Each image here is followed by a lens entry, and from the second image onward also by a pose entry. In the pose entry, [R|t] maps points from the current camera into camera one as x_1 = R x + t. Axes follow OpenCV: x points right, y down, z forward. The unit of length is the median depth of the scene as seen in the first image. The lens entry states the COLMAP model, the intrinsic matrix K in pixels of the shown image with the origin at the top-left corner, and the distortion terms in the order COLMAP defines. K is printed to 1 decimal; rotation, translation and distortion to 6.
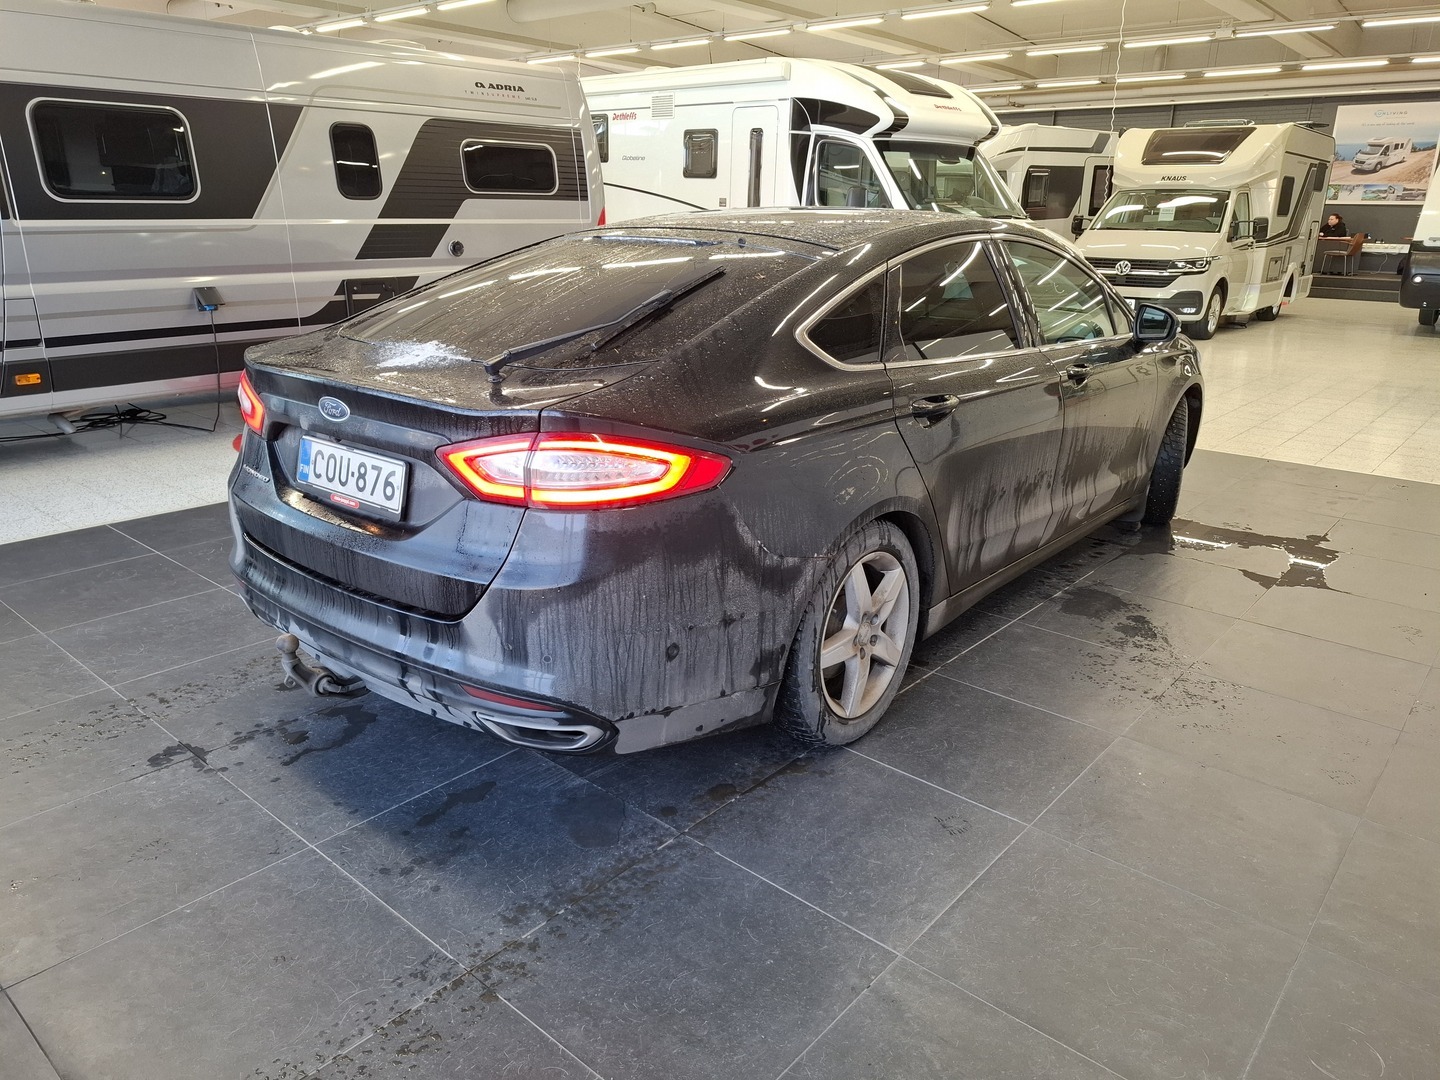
lens RADIAL K [[1008.1, 0, 720.0], [0, 1008.1, 540.0], [0, 0, 1]] dist [0.000612, -0.007282]
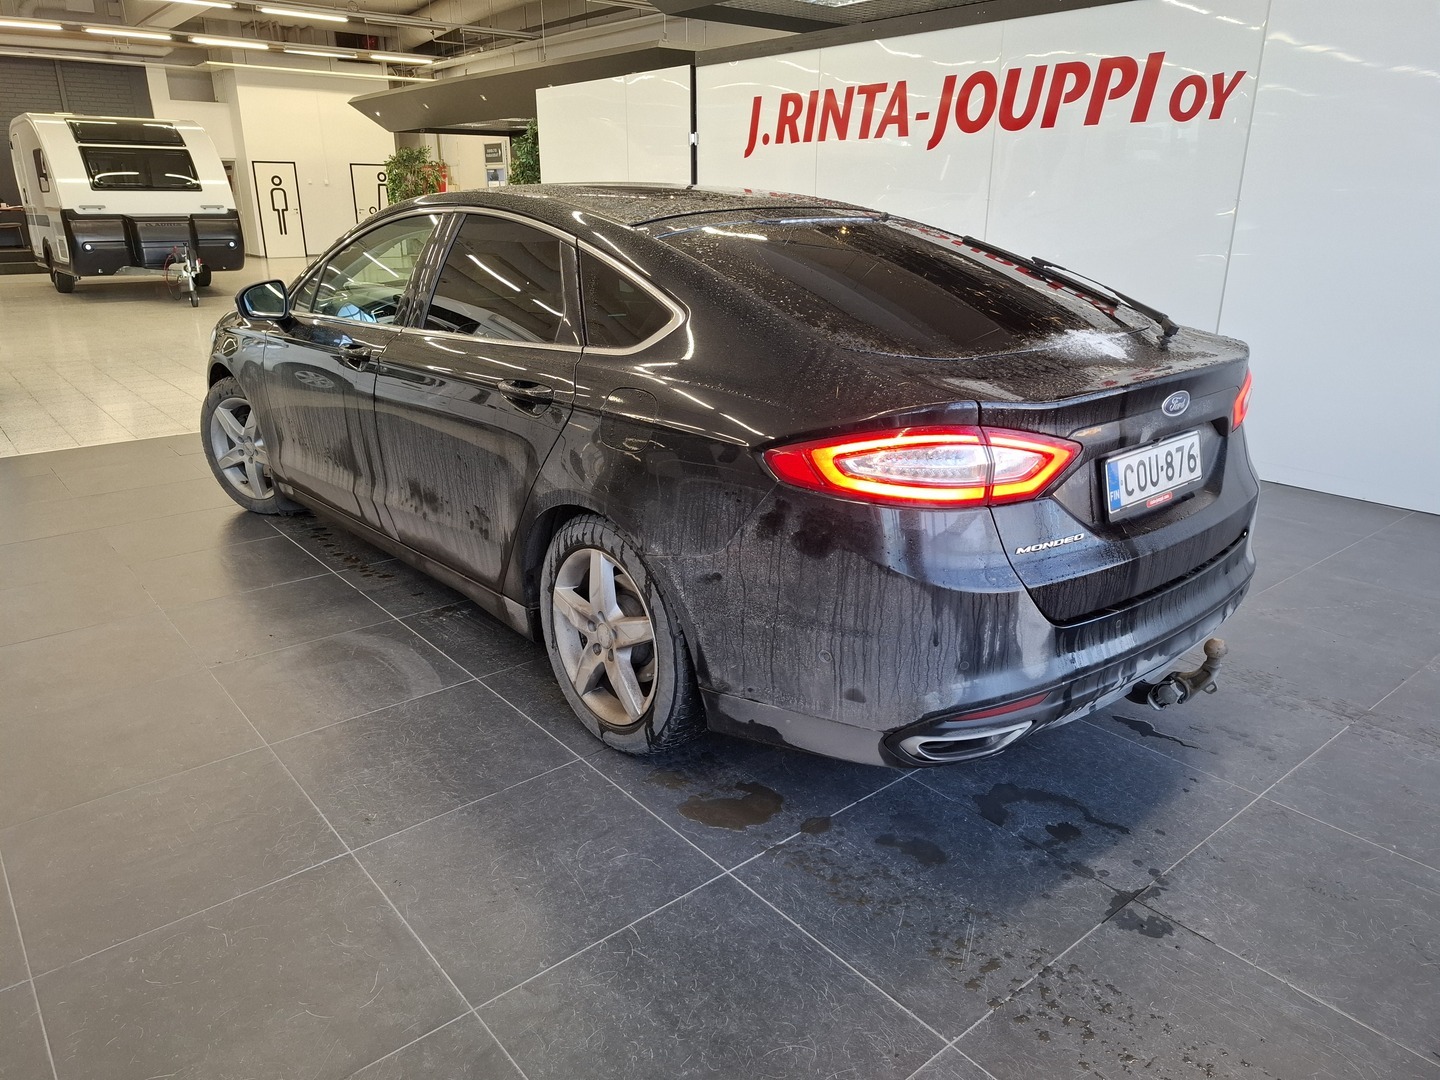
lens RADIAL K [[1008.1, 0, 720.0], [0, 1008.1, 540.0], [0, 0, 1]] dist [0.000612, -0.007282]
pose [[0.162322, -0.333813, 0.928558, -1.312814], [0.304580, 0.912036, 0.274629, -0.385654], [-0.938553, 0.238242, 0.249716, 1.129279]]
